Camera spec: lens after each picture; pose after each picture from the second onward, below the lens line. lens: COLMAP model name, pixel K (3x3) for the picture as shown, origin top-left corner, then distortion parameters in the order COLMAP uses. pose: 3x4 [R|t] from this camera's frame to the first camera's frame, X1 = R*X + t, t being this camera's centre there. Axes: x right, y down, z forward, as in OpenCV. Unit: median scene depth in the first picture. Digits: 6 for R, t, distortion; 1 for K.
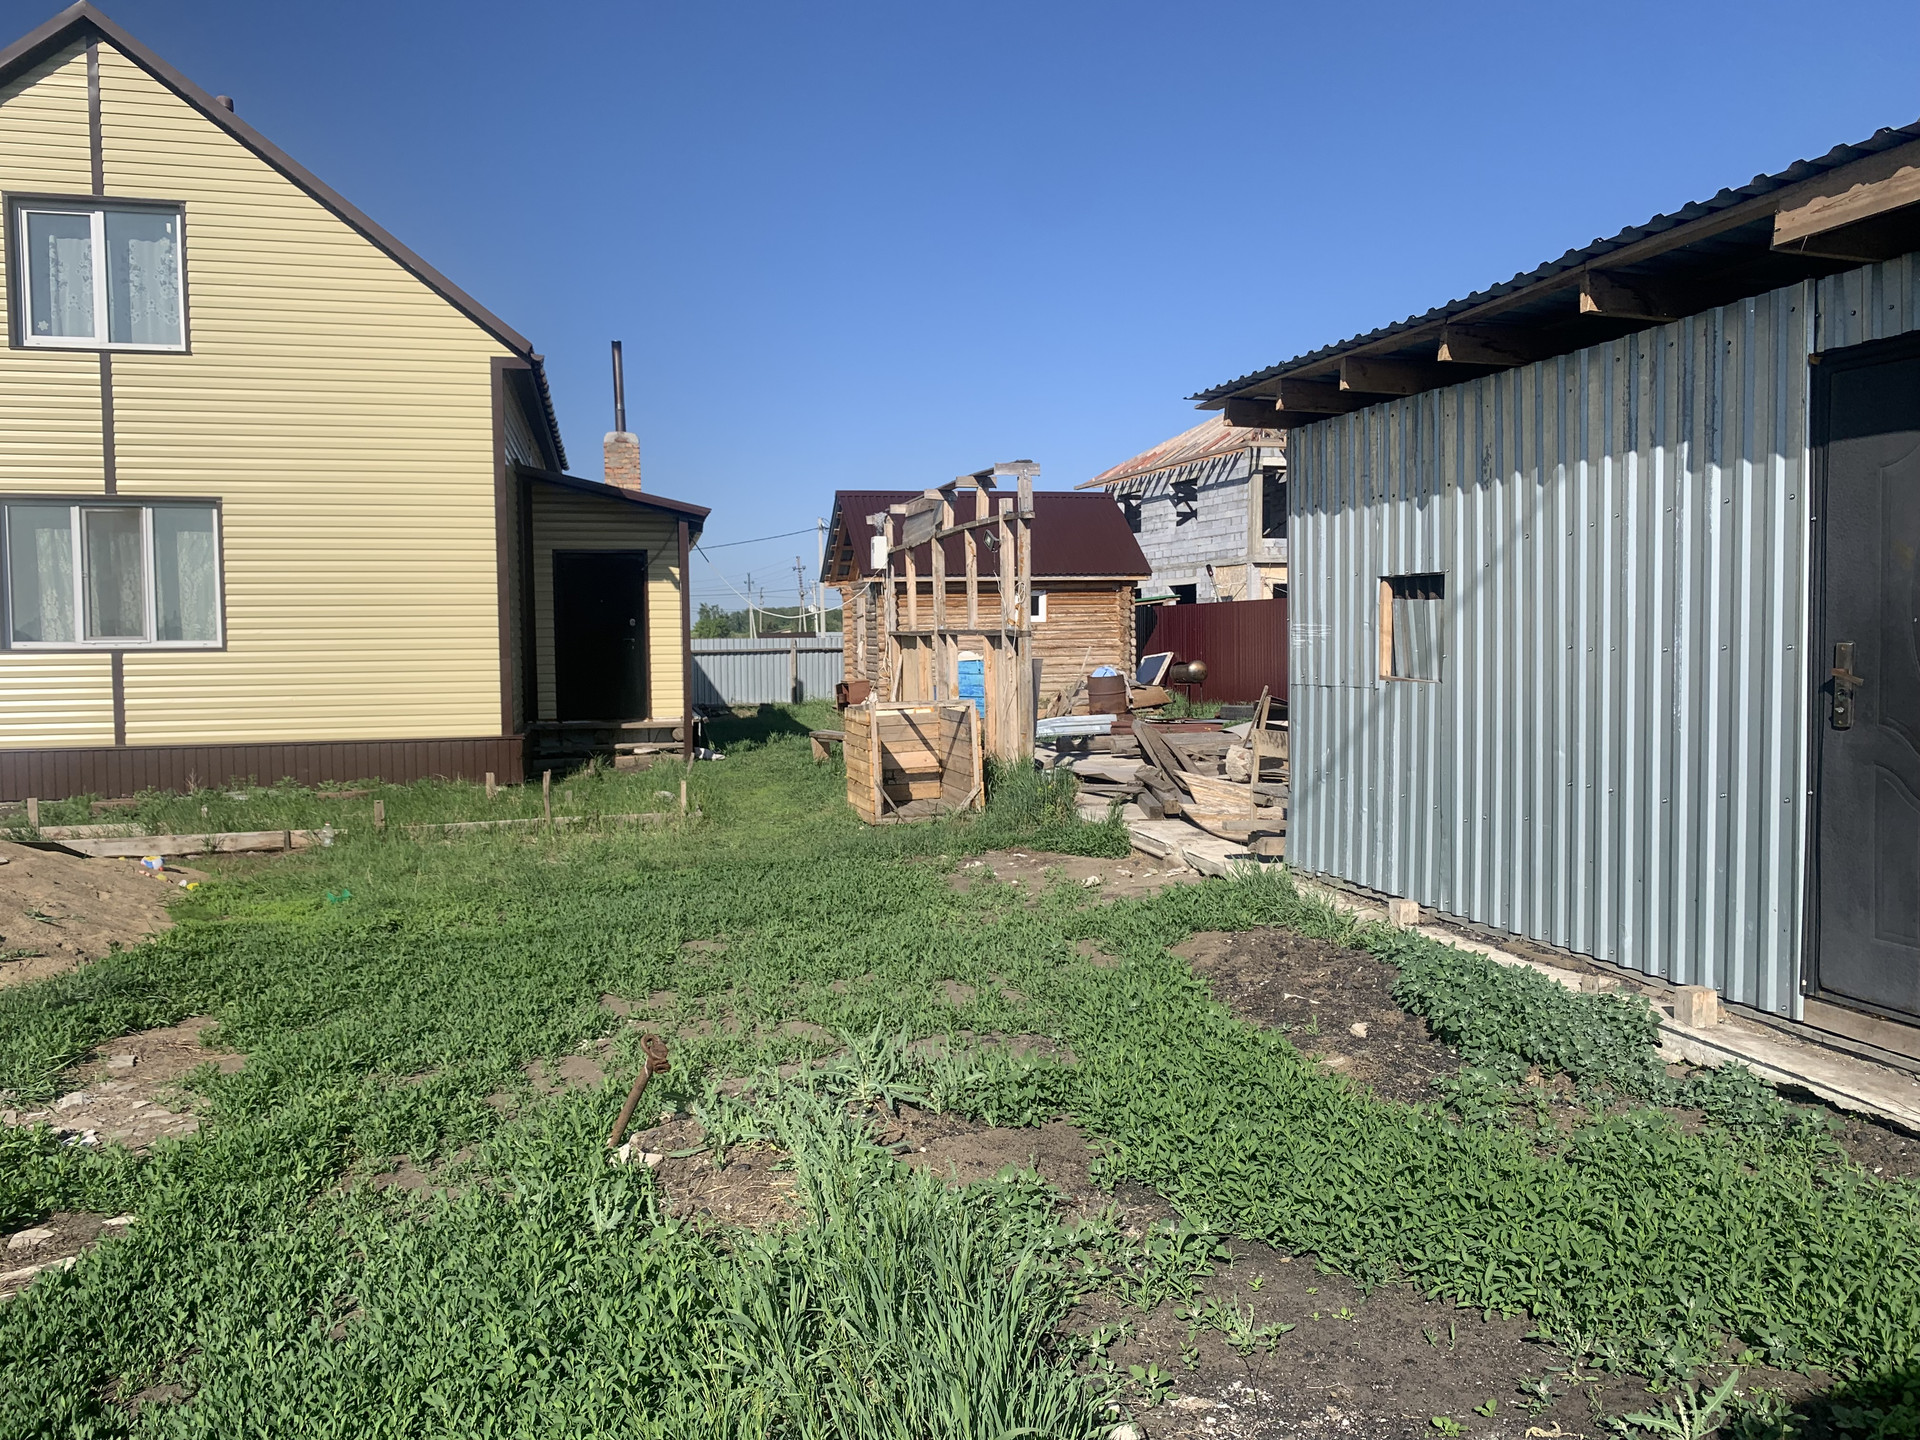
lens RADIAL K [[1523.1, 0, 960.0], [0, 1523.1, 720.0], [0, 0, 1]] dist [0.104048, -0.125973]
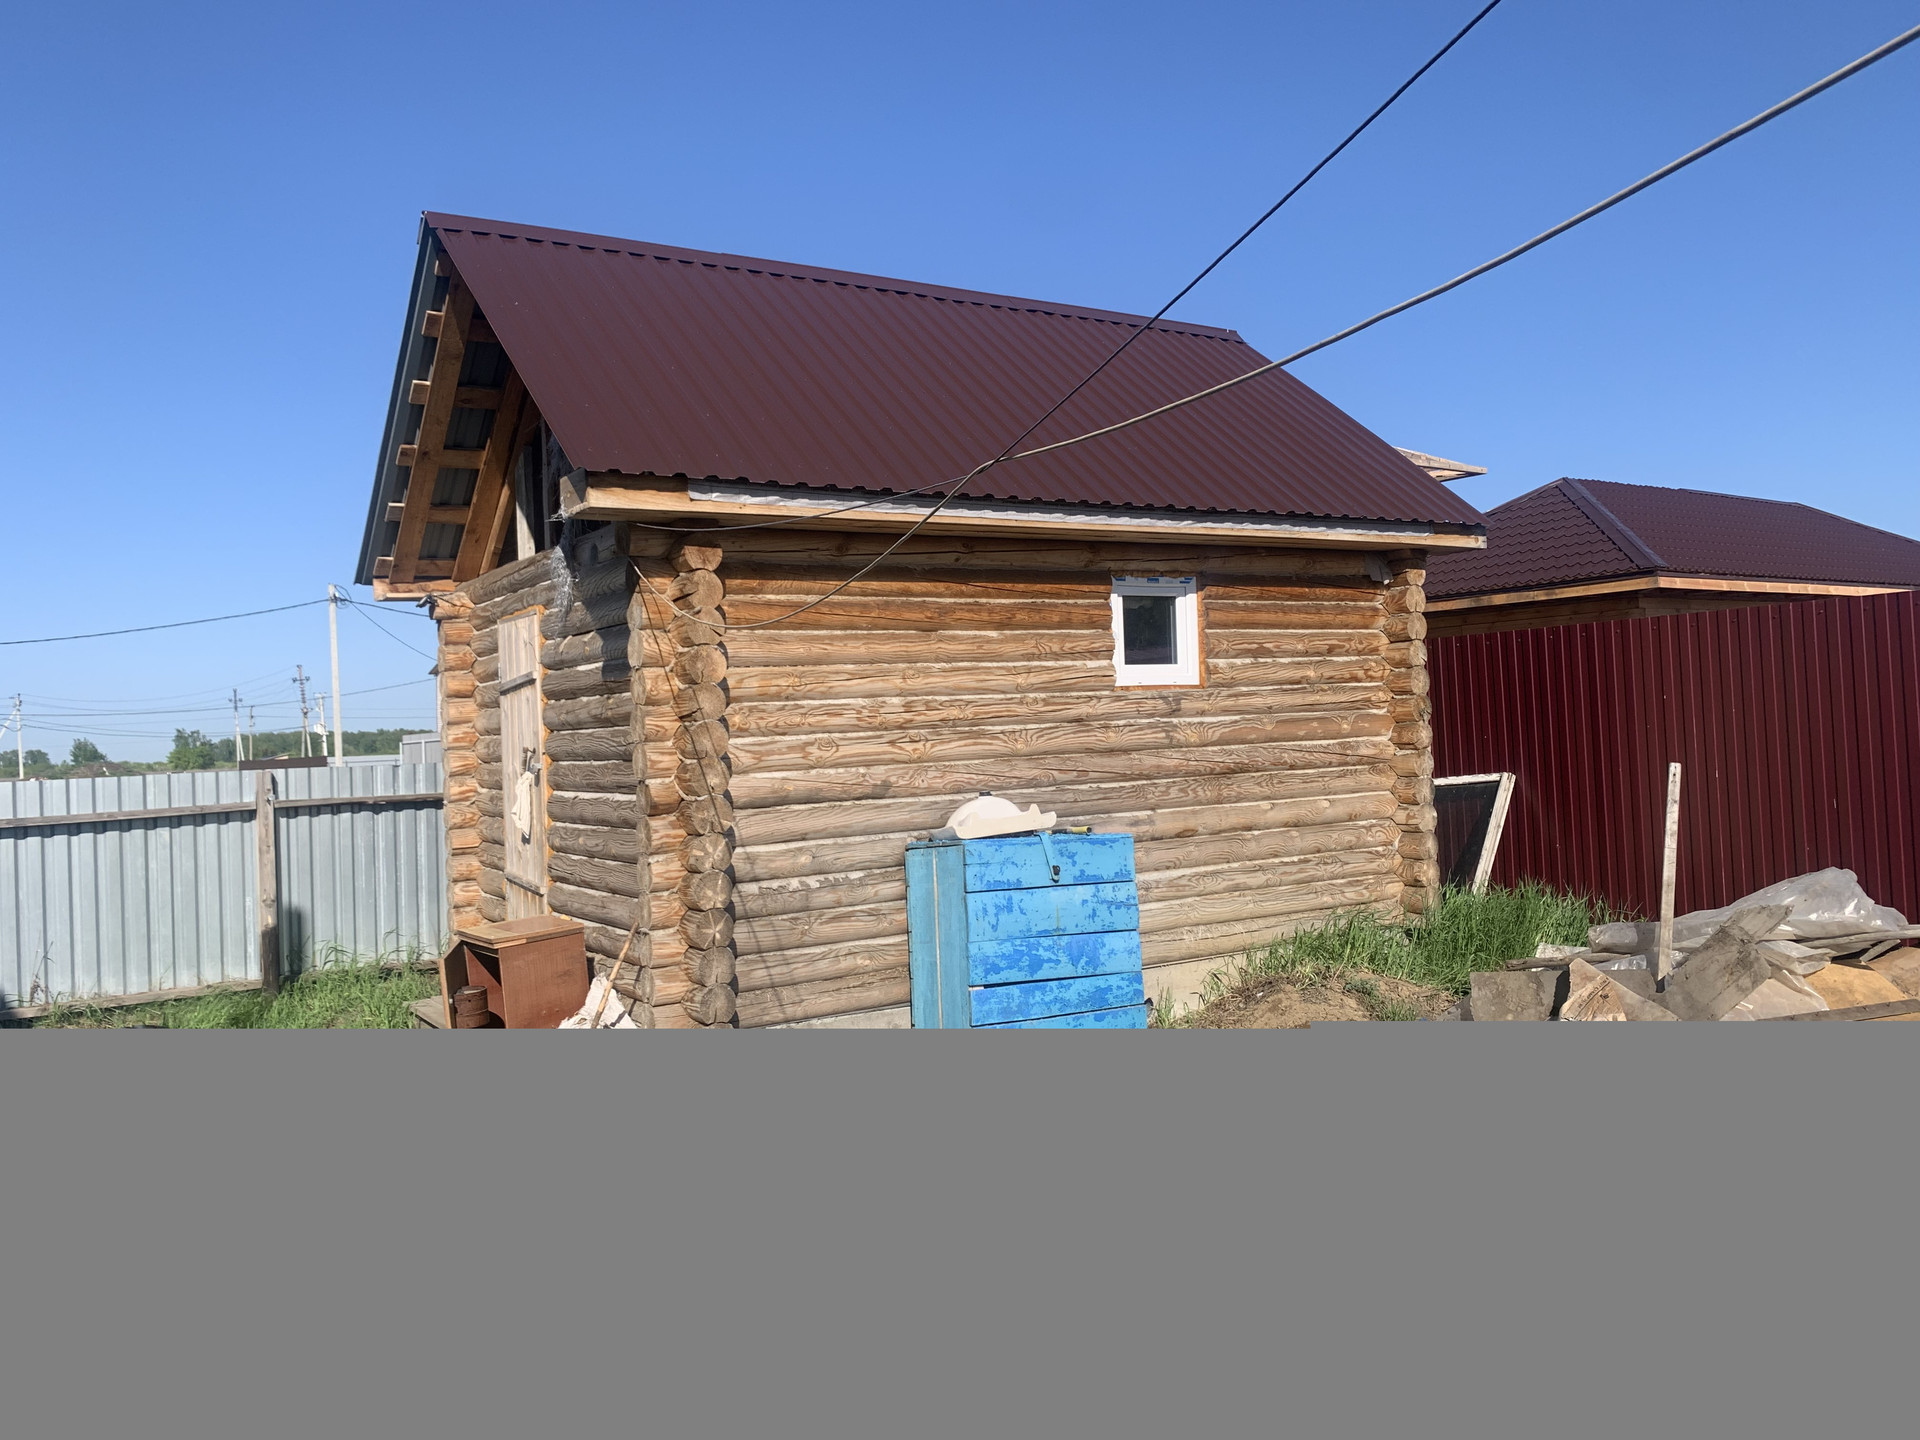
lens RADIAL K [[1523.1, 0, 960.0], [0, 1523.1, 720.0], [0, 0, 1]] dist [0.104048, -0.125973]
pose [[0.955530, -0.026498, 0.293702, -0.069374], [0.048418, 0.996536, -0.067617, -0.037450], [-0.290893, 0.078831, 0.953503, 0.688636]]
